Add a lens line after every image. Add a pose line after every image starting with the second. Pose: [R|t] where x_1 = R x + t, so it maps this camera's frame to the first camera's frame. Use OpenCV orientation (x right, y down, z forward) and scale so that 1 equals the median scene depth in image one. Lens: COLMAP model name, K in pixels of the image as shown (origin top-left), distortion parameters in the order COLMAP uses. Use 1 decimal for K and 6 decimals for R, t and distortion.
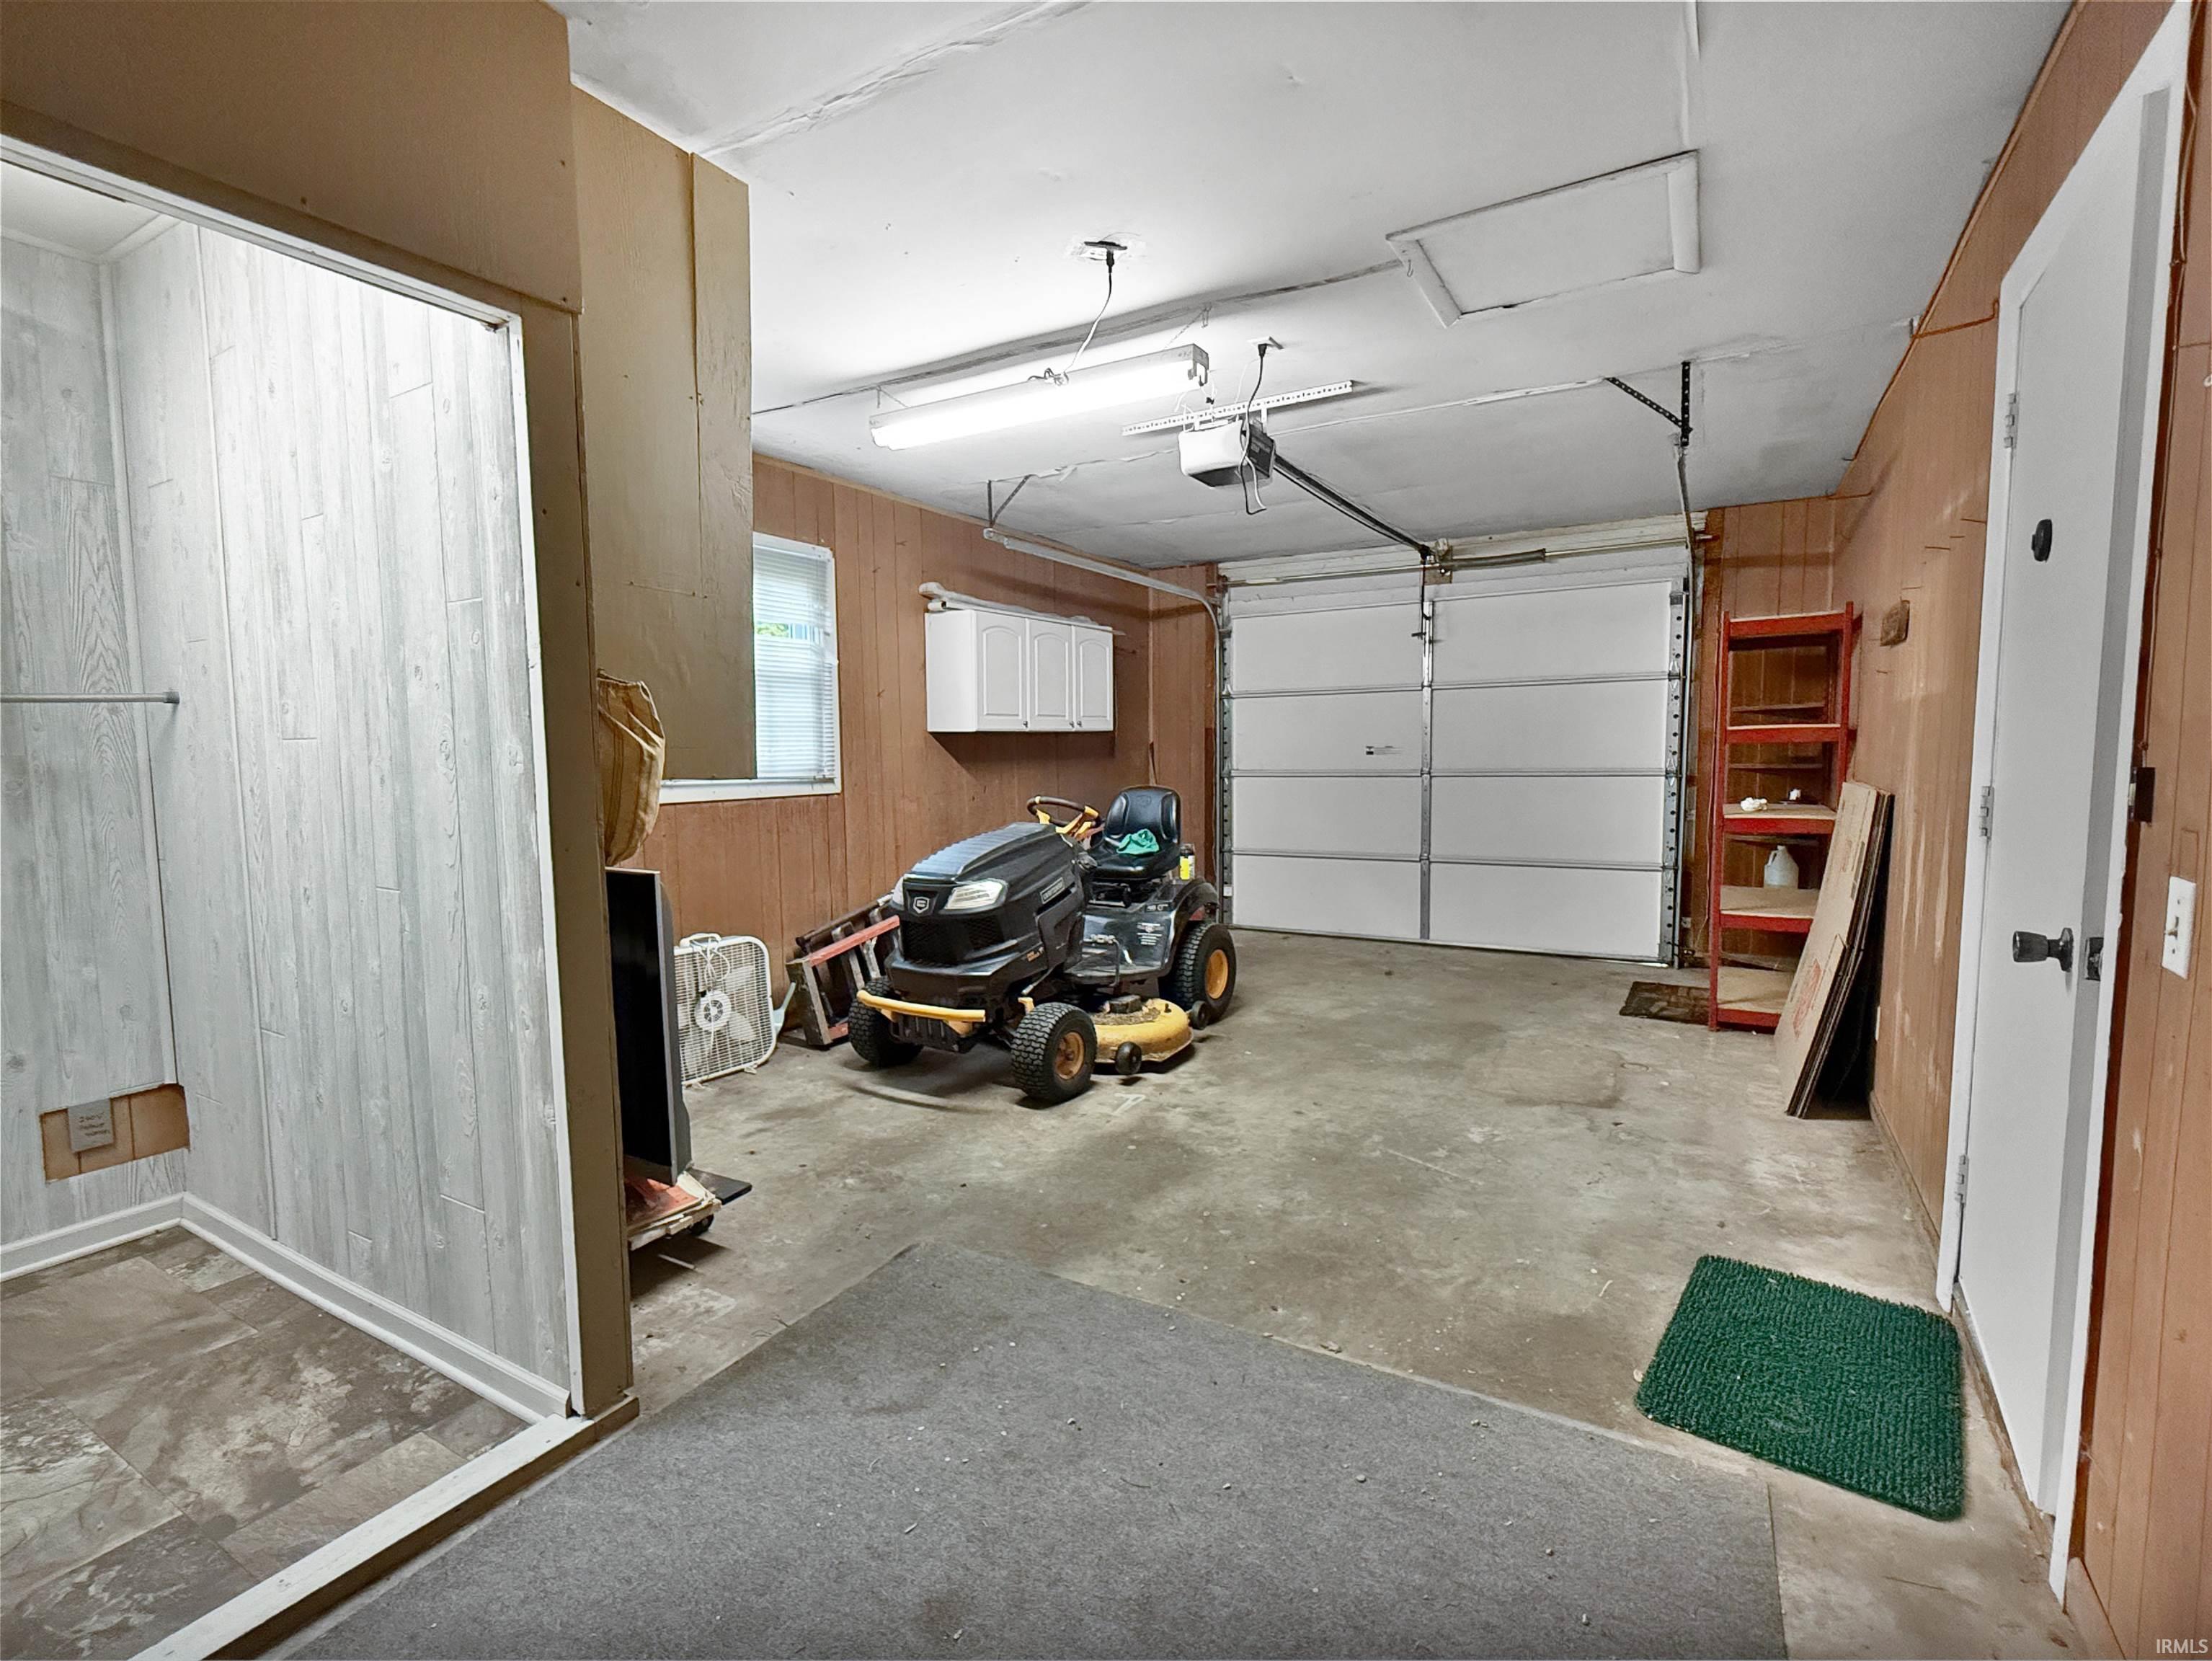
lens RADIAL K [[1017.6, 0, 1107.6], [0, 1017.6, 835.9], [0, 0, 1]] dist [-0.000445, -0.000568]
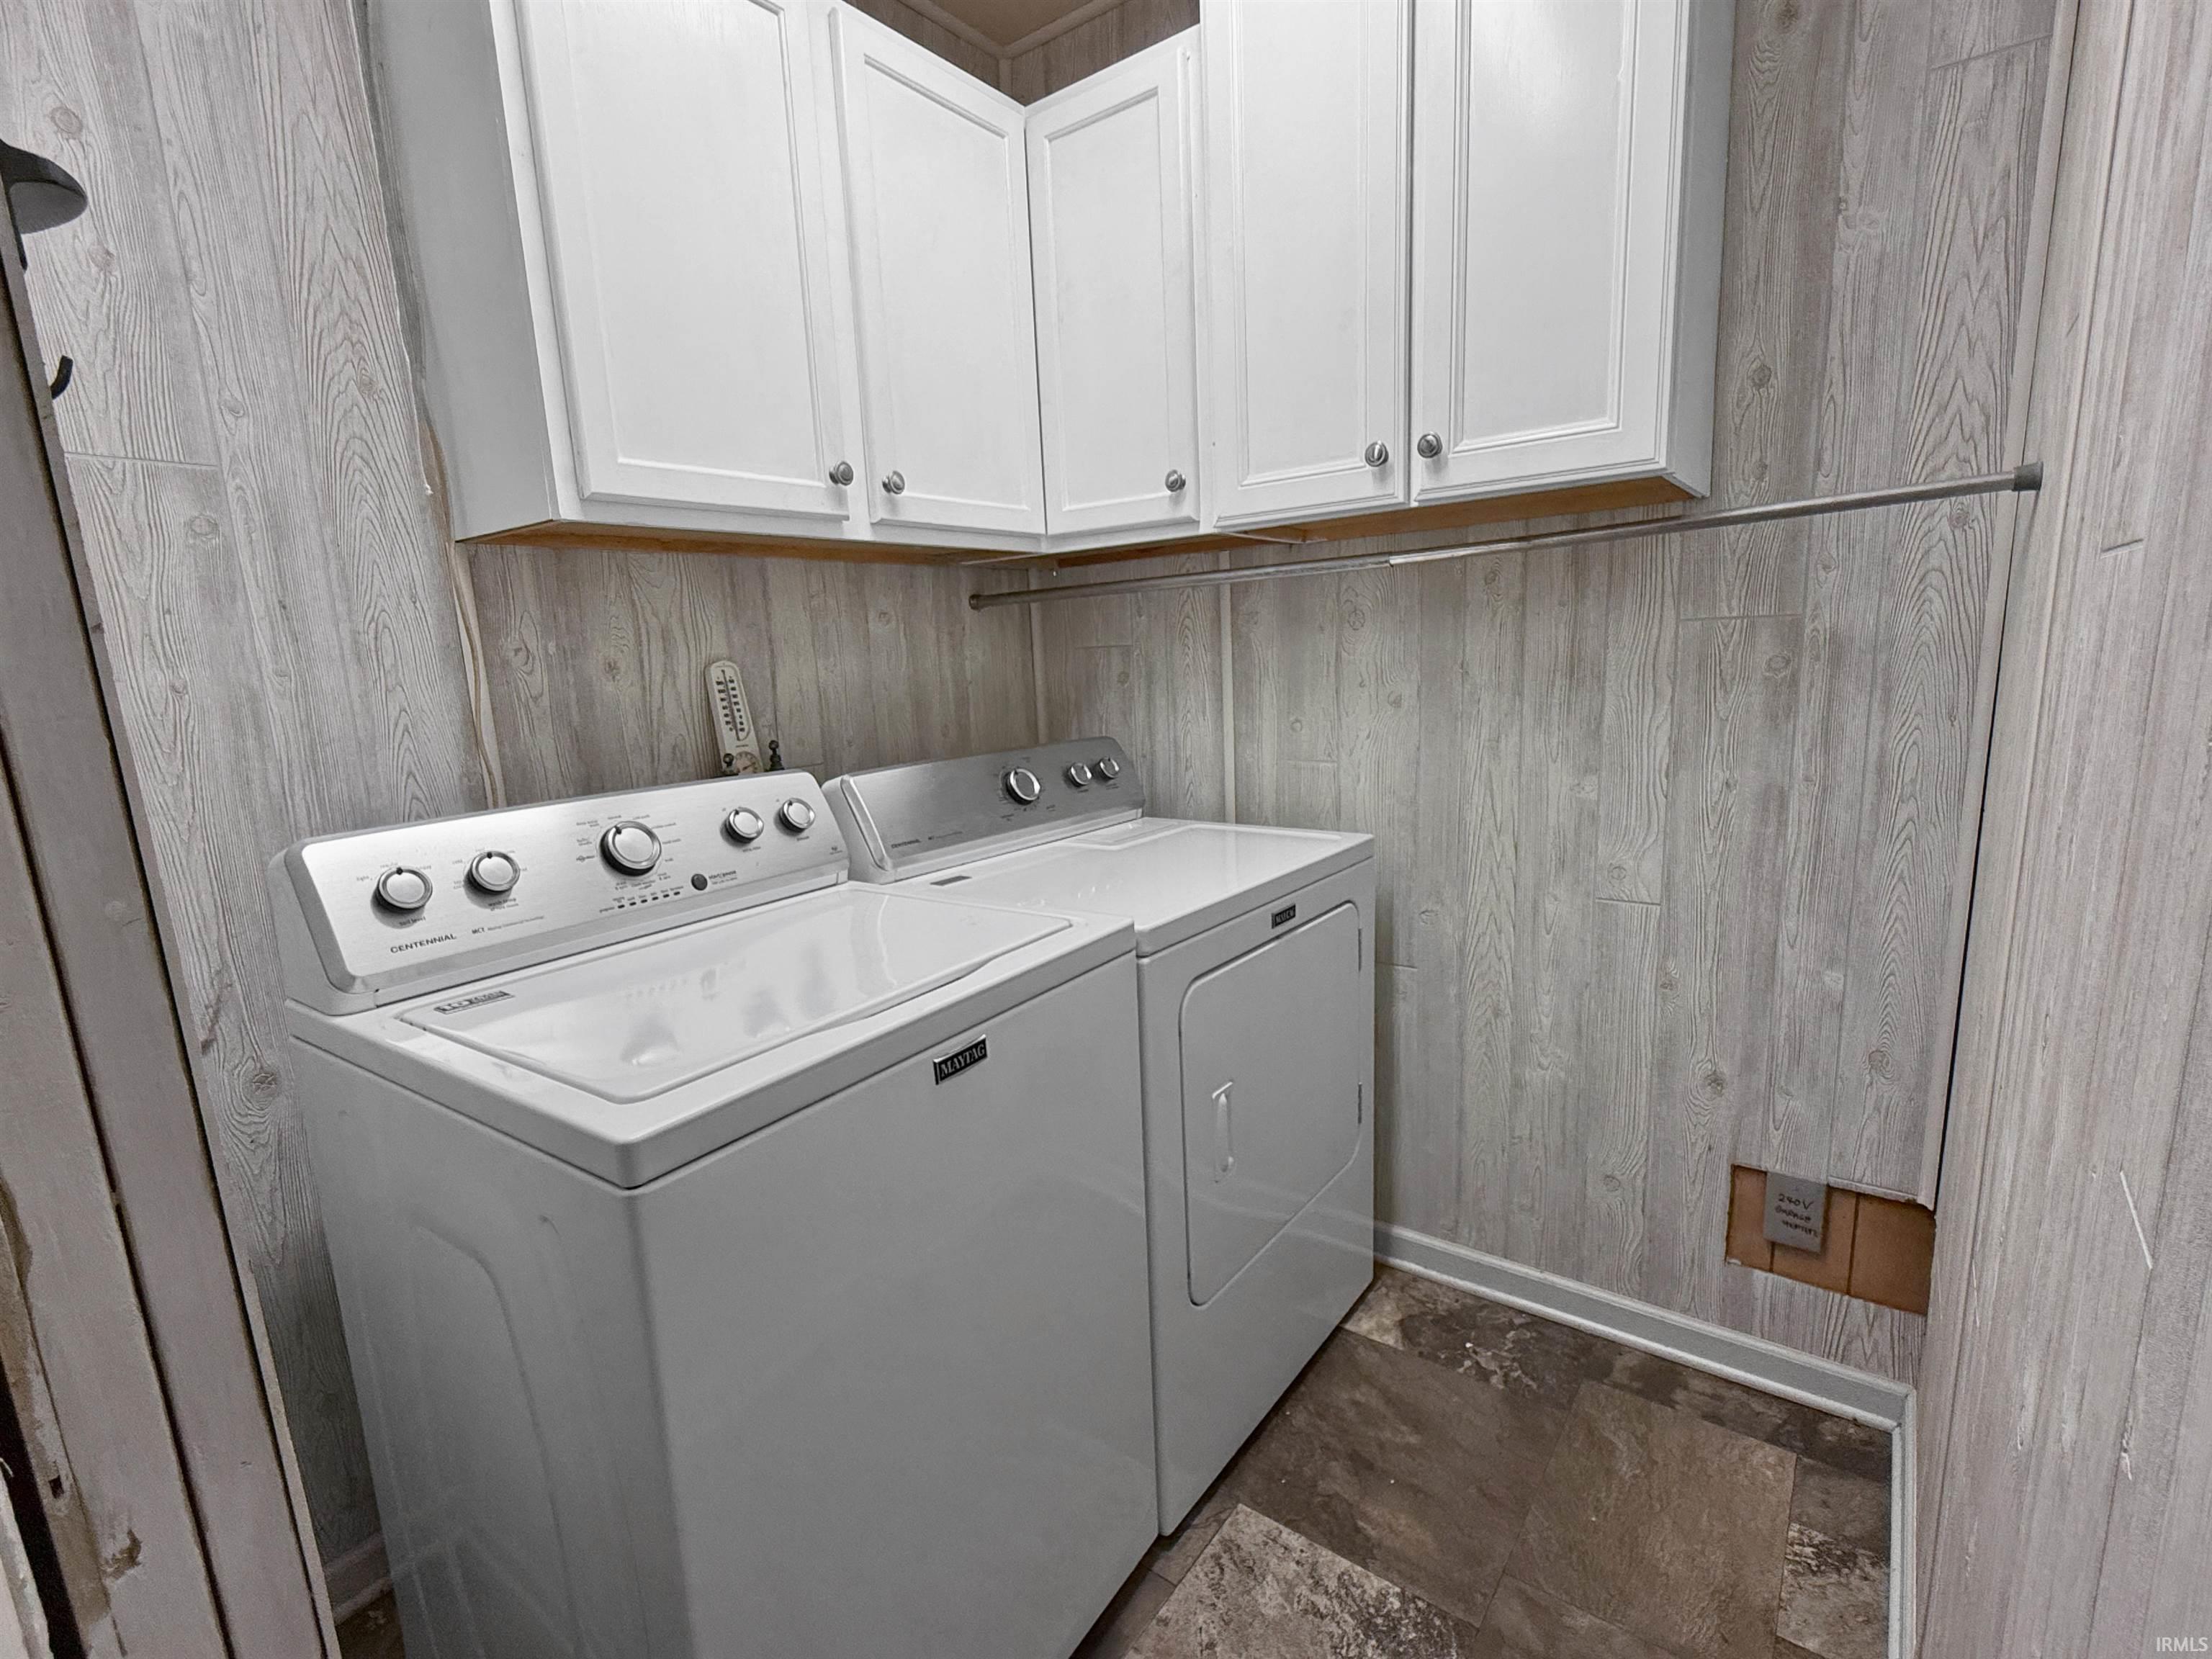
lens RADIAL K [[1017.5, 0, 1107.6], [0, 1017.5, 834.9], [0, 0, 1]] dist [-0.000445, -0.000568]
pose [[-0.113895, 0.192849, -0.974596, -0.387888], [-0.037874, 0.979423, 0.198230, -0.051980], [0.992771, 0.059489, -0.104247, 0.635673]]
